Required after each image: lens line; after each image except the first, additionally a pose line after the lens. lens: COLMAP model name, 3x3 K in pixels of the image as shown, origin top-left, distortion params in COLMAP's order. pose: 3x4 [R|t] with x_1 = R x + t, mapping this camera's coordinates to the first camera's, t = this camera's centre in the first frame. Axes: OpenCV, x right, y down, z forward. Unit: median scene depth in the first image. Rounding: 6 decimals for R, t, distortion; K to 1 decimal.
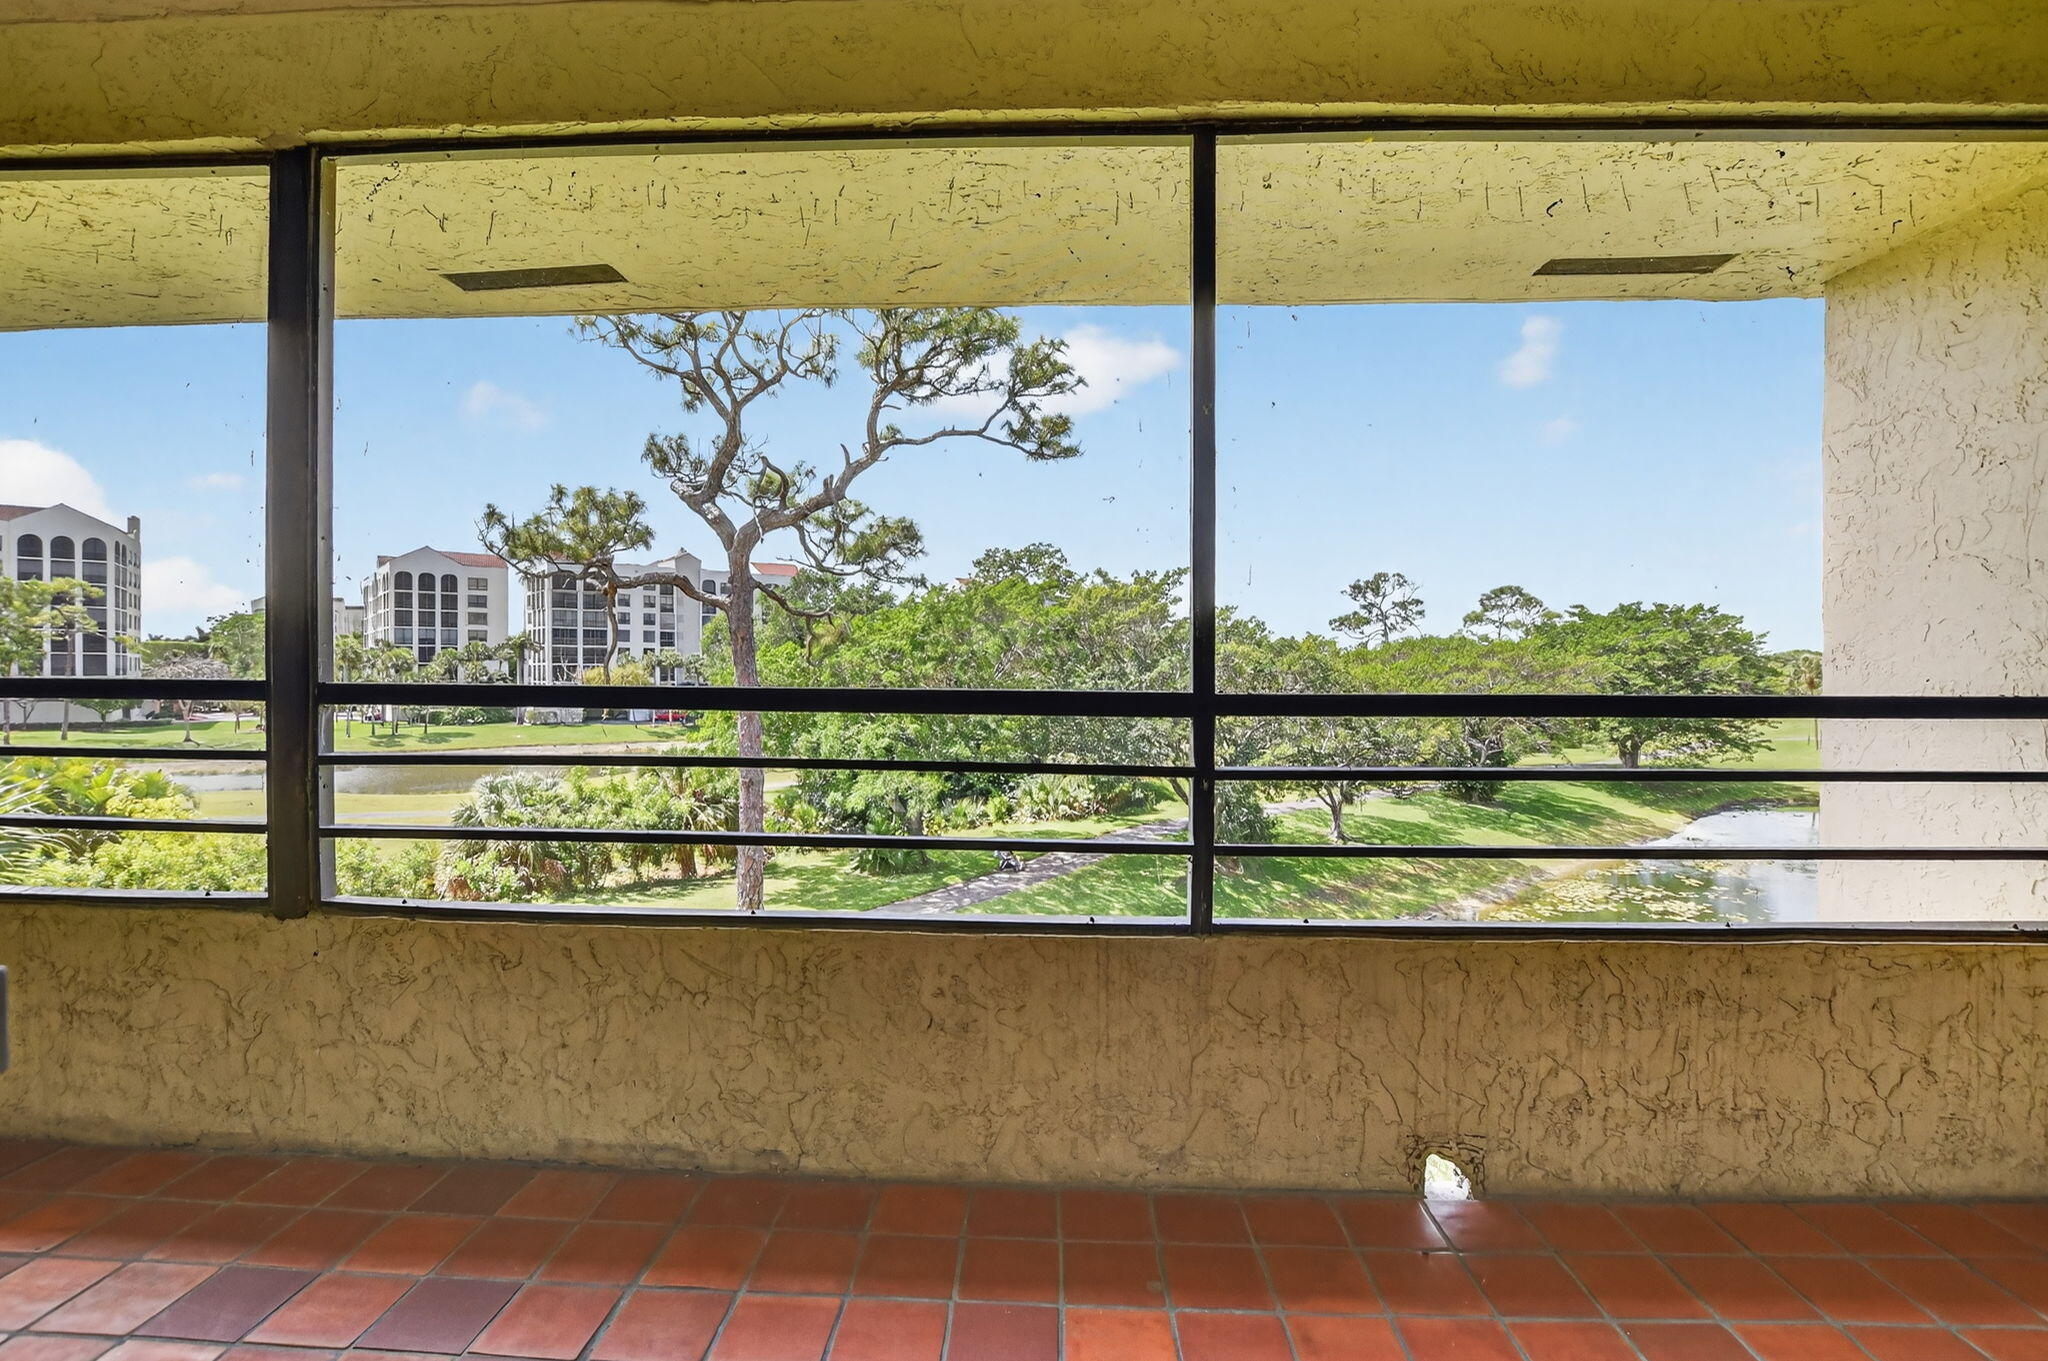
lens RADIAL K [[936.0, 0, 1016.7], [0, 936.0, 683.6], [0, 0, 1]] dist [-0.030166, 0.003083]
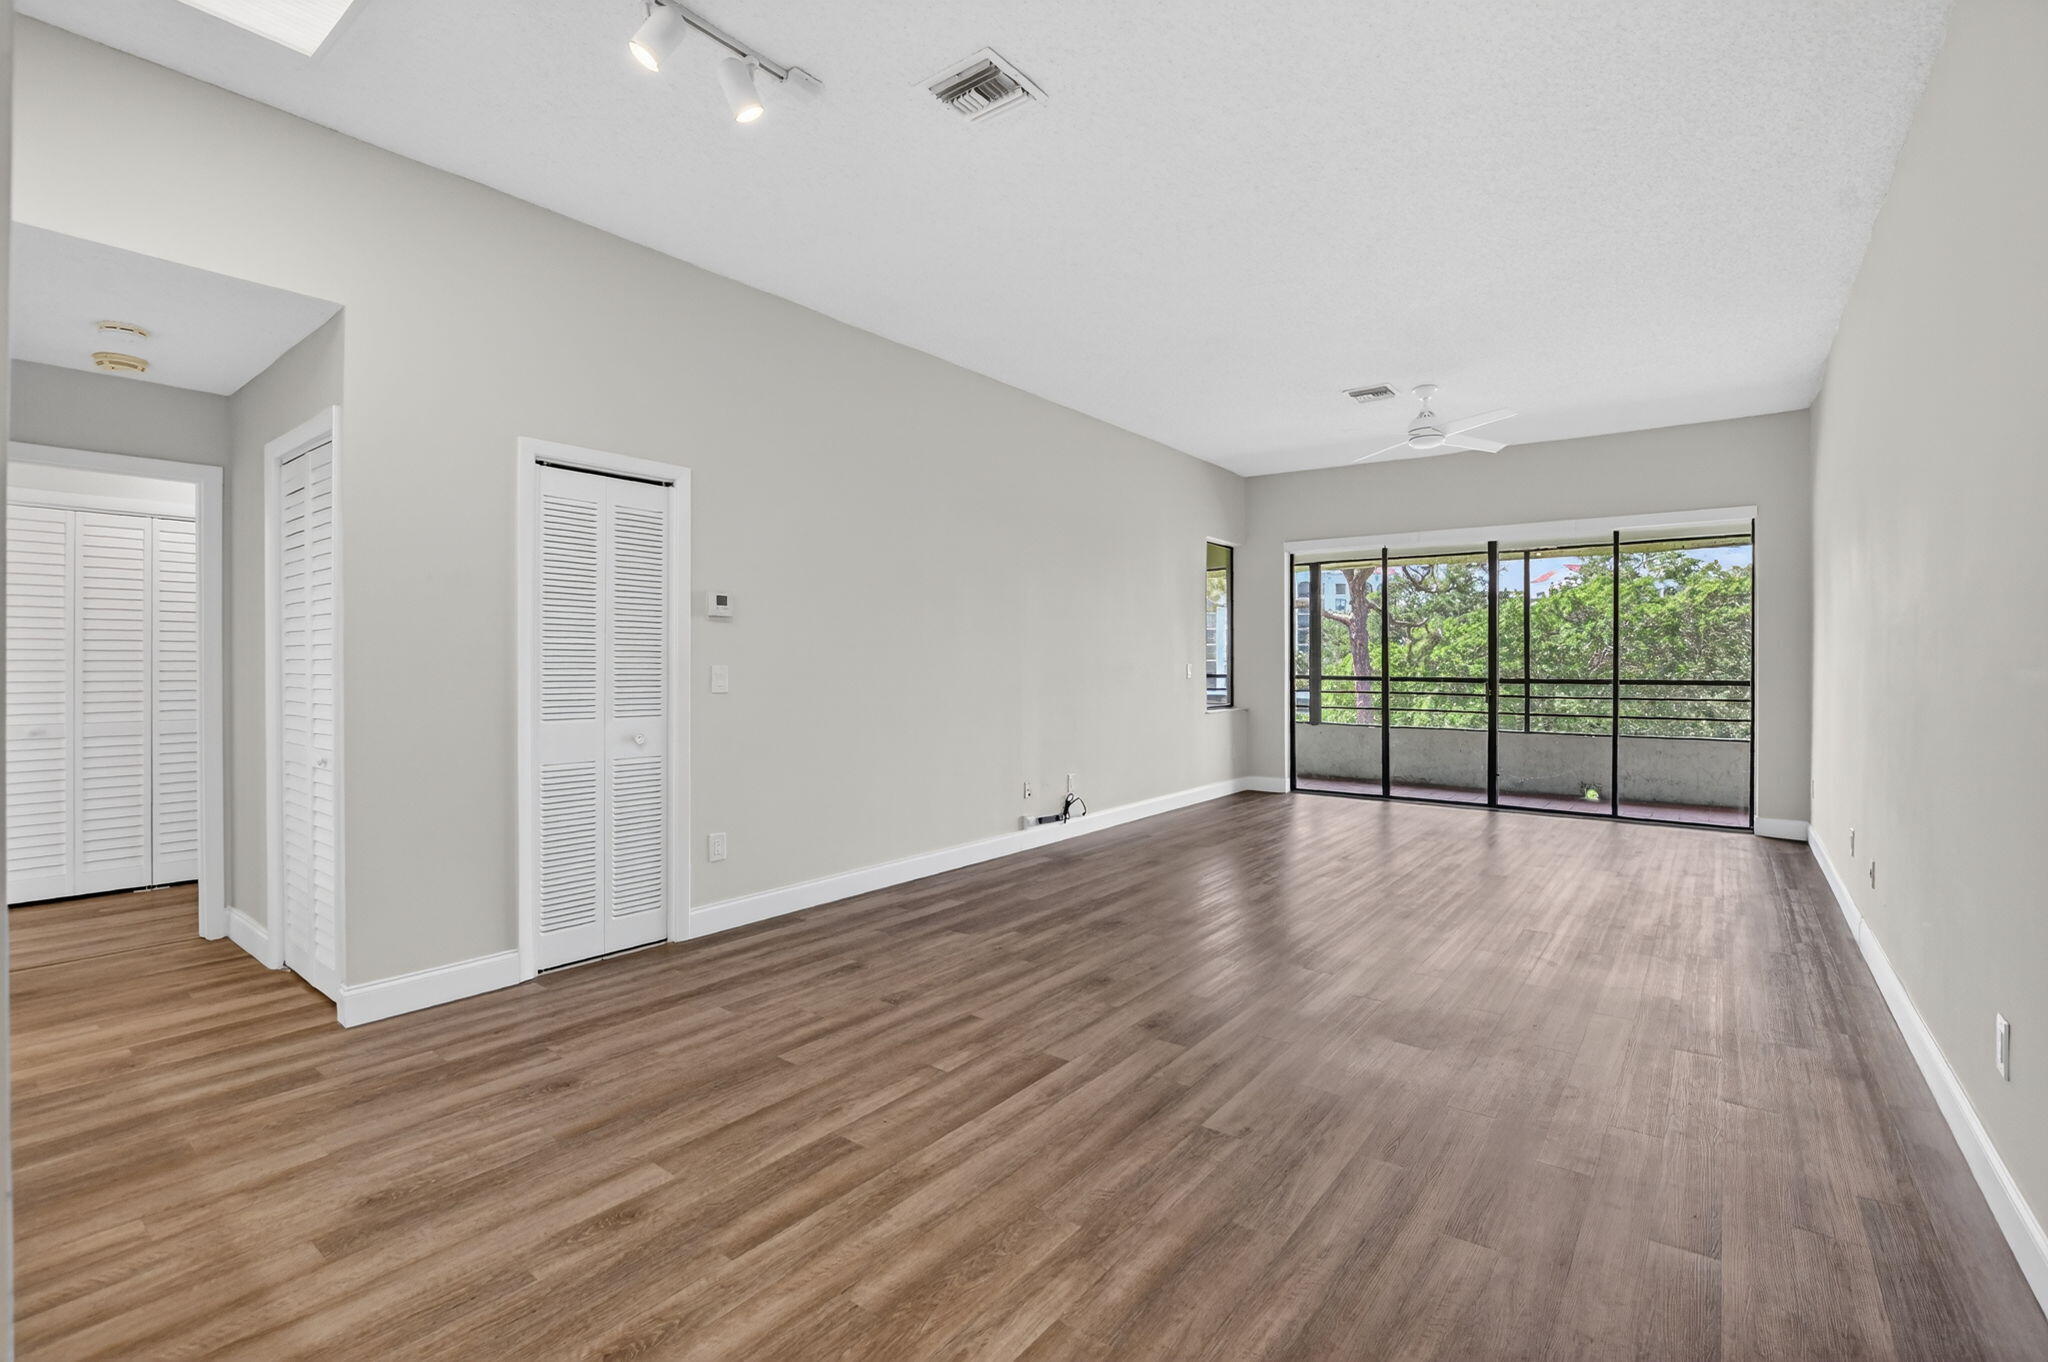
lens RADIAL K [[914.5, 0, 1025.3], [0, 914.5, 664.4], [0, 0, 1]] dist [-0.027531, 0.002763]
pose [[0.820908, -0.003820, -0.571048, 0.040266], [-0.004732, 0.999898, -0.013492, 0.001316], [0.571041, 0.013778, 0.820806, -0.216257]]
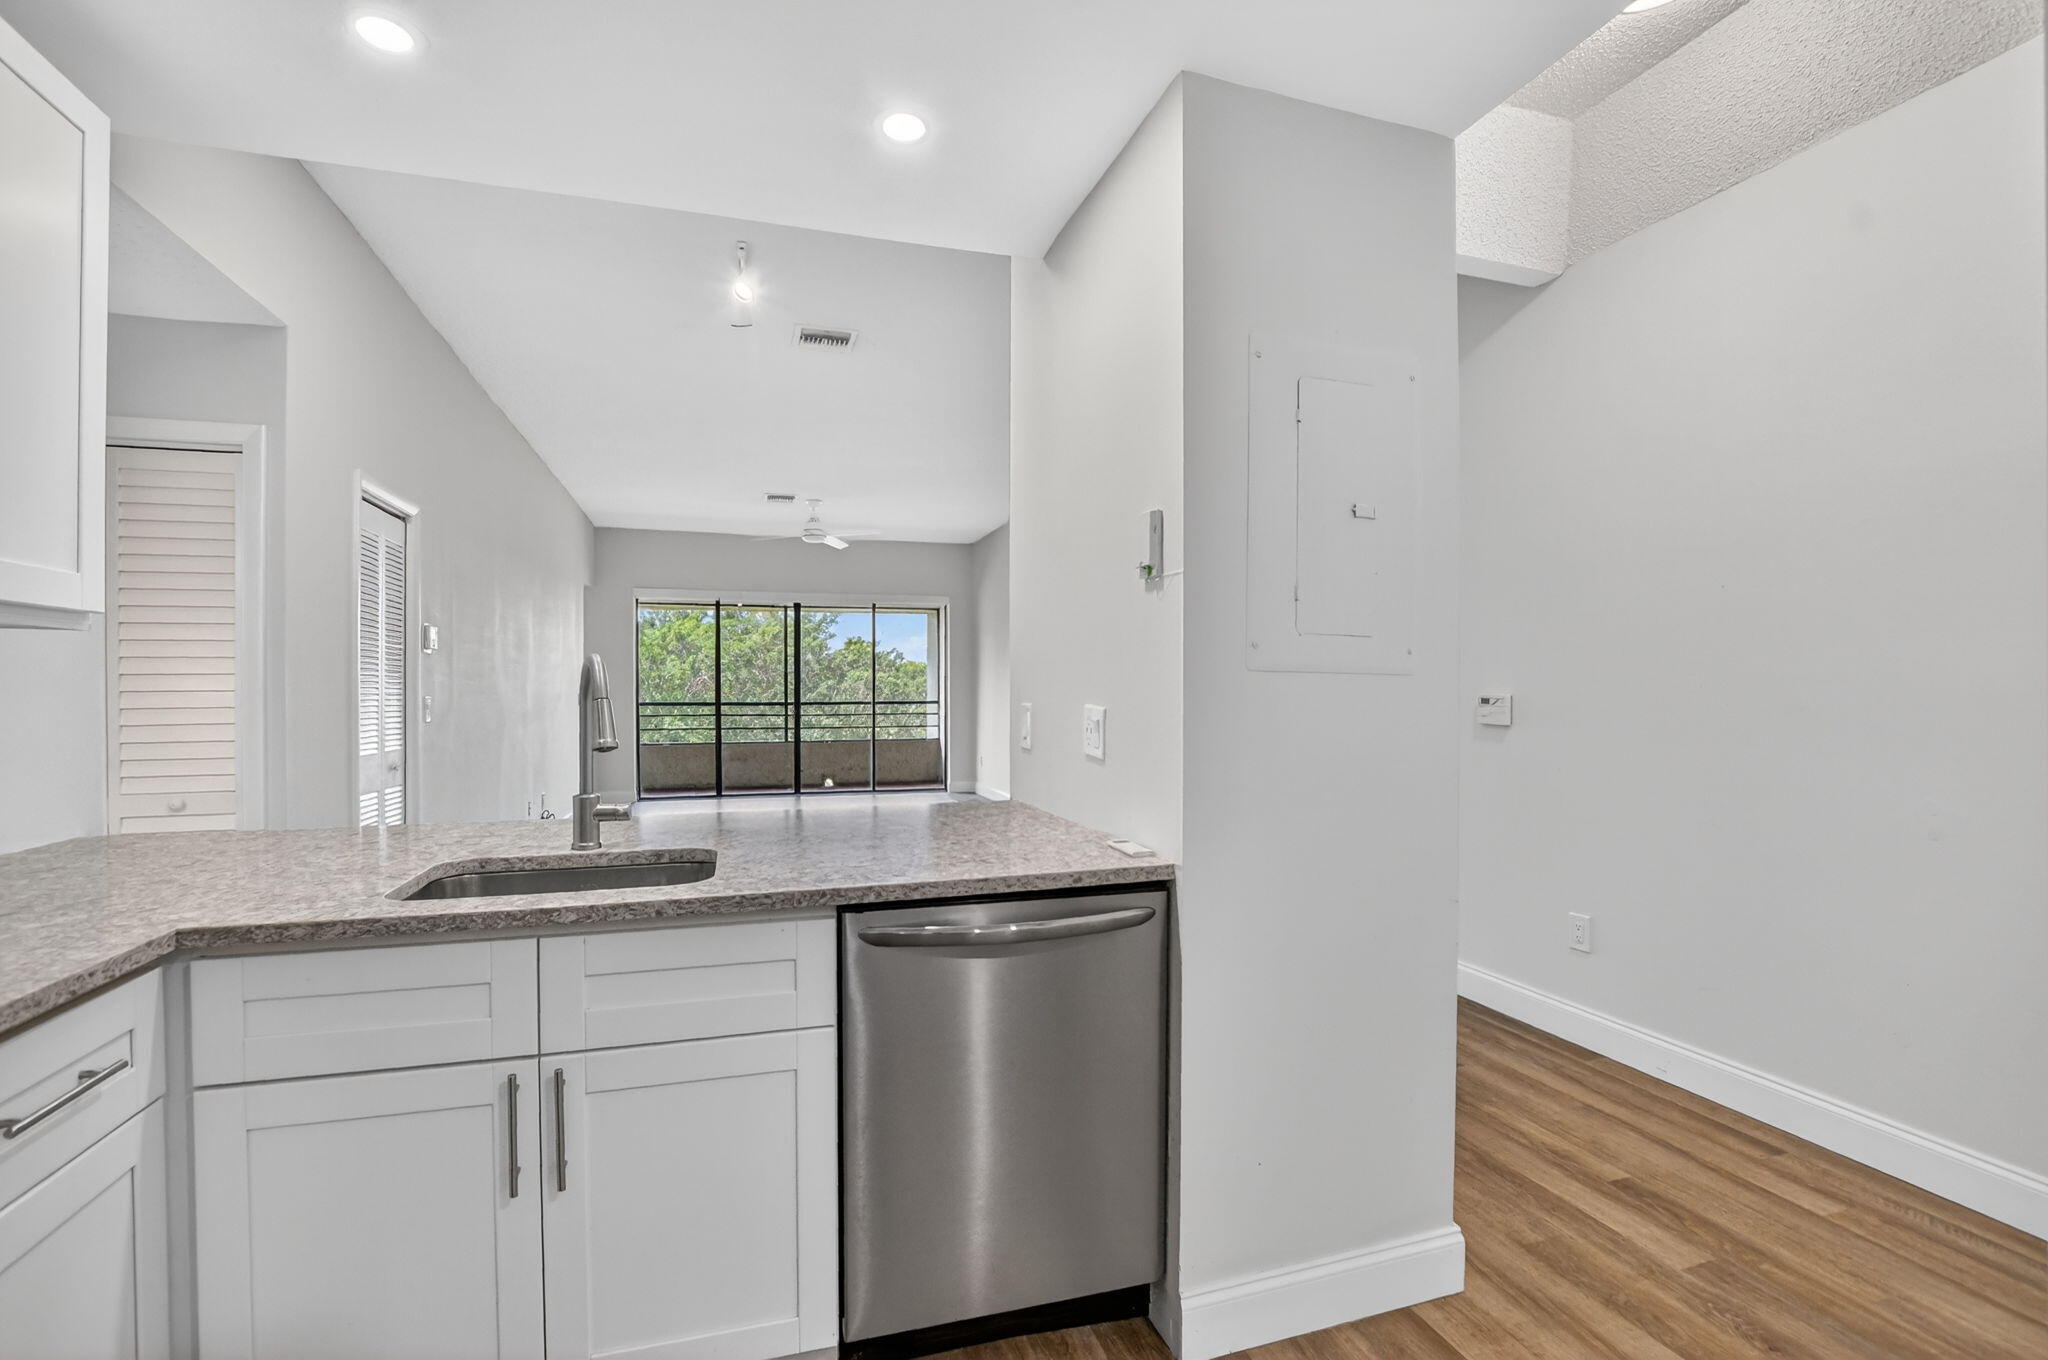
lens RADIAL K [[914.5, 0, 1014.3], [0, 914.5, 683.9], [0, 0, 1]] dist [-0.027531, 0.002763]
pose [[0.941014, -0.009577, 0.338233, -0.021885], [0.016192, 0.999729, -0.016743, 0.001507], [-0.337981, 0.021232, 0.940913, -0.278999]]
